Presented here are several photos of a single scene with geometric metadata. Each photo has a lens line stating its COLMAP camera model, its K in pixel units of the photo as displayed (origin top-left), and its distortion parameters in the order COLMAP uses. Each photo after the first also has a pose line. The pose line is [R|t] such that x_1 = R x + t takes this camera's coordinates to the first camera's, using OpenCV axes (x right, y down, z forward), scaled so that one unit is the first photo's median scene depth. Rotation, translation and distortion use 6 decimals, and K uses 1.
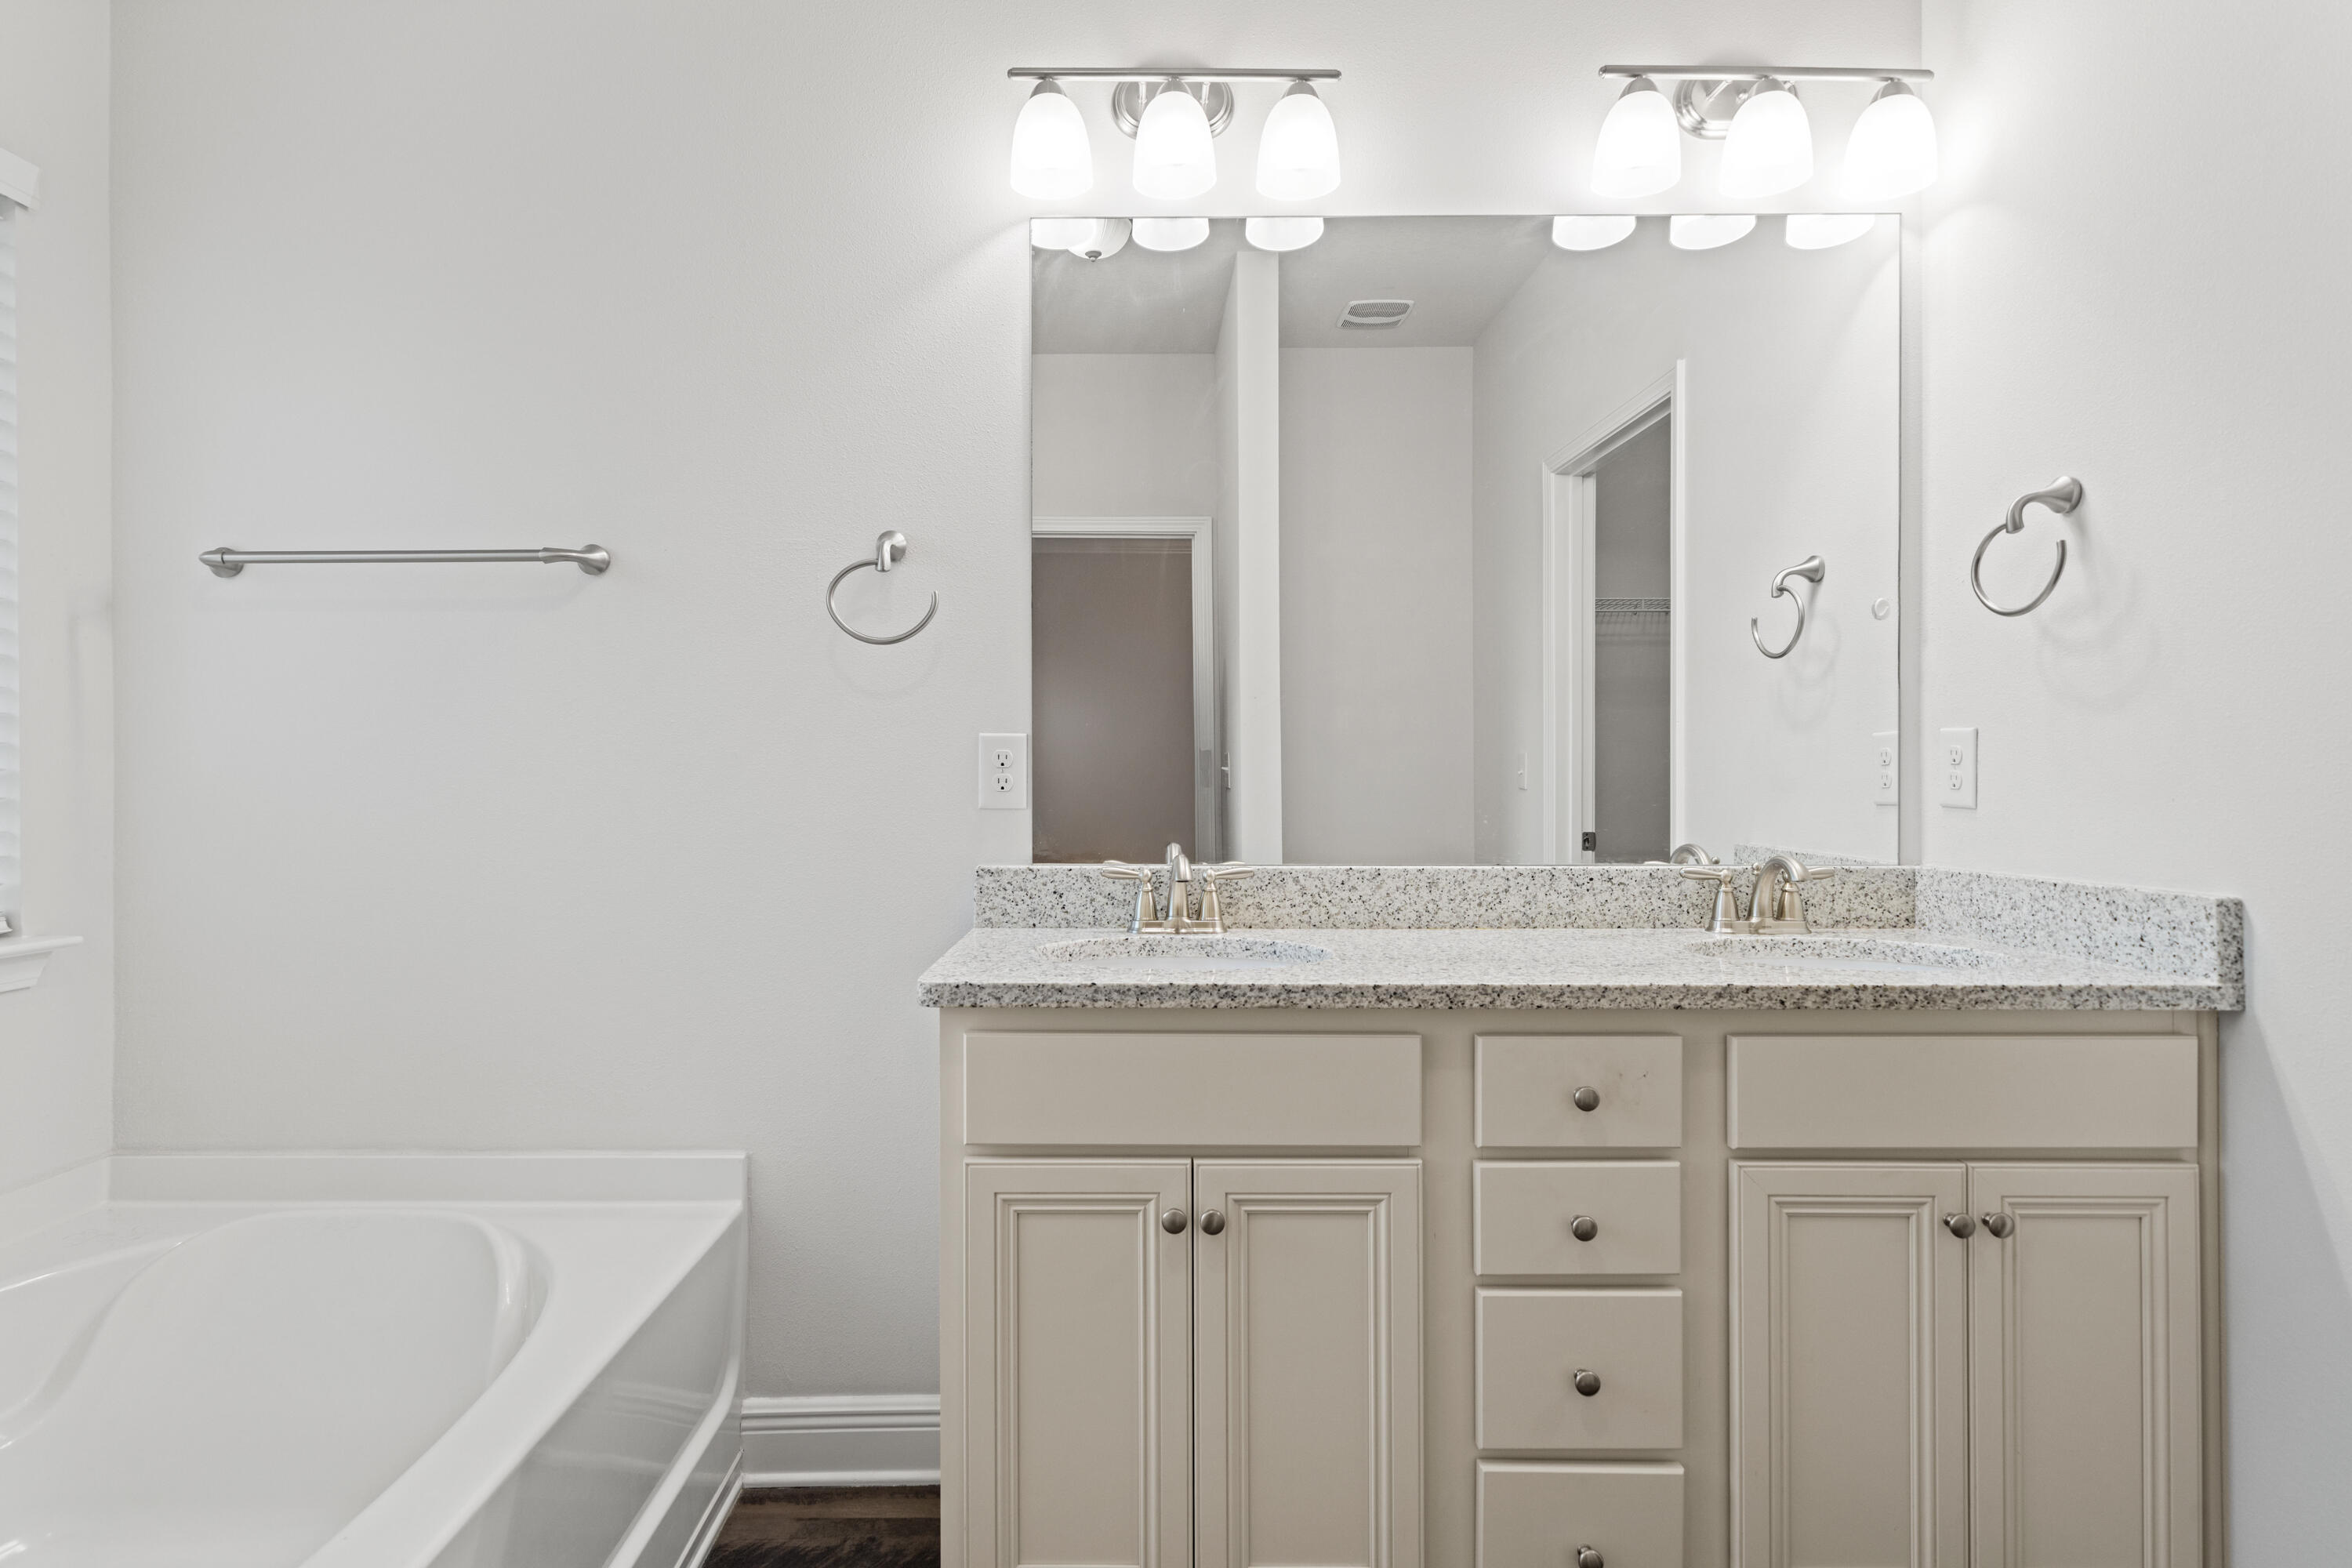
lens RADIAL K [[1212.0, 0, 1169.5], [0, 1212.0, 783.7], [0, 0, 1]] dist [-0.001134, -0.000148]
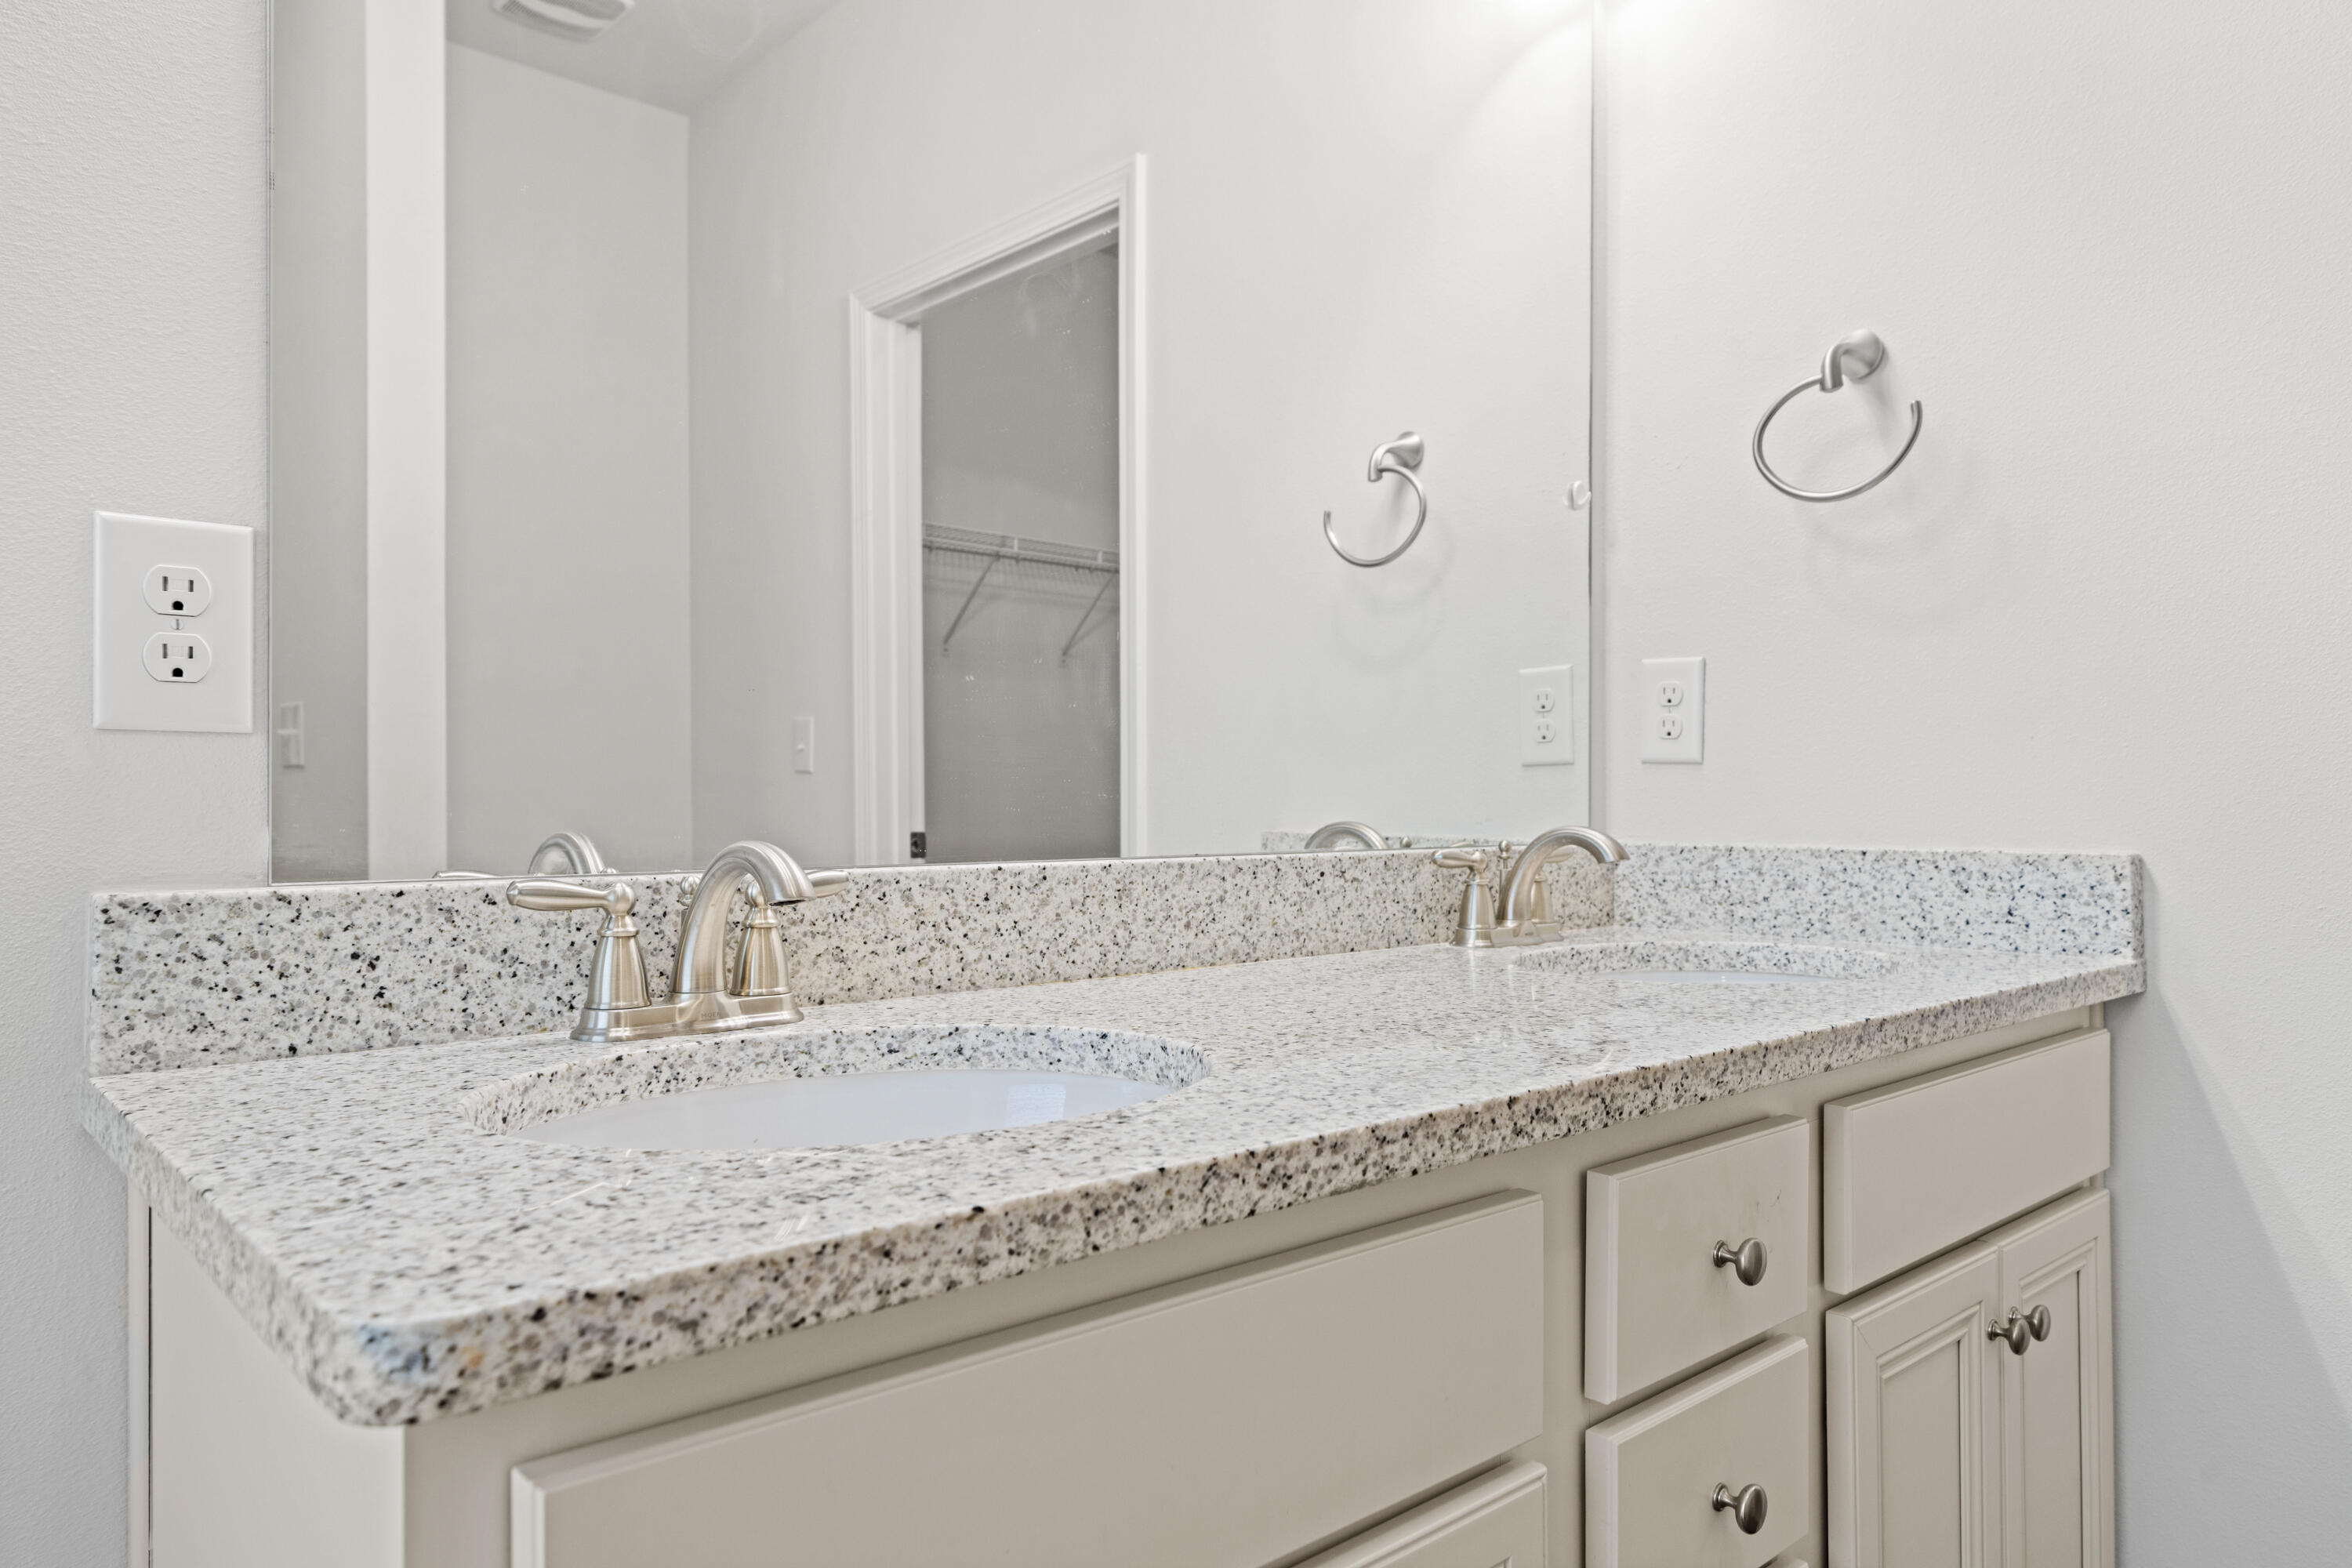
lens RADIAL K [[1503.5, 0, 1175.1], [0, 1503.5, 795.8], [0, 0, 1]] dist [0.007633, 0.001251]
pose [[0.768316, -0.001170, 0.640069, -0.200379], [0.002890, 0.999994, -0.001641, 0.042084], [-0.640064, 0.003110, 0.768315, 0.483948]]
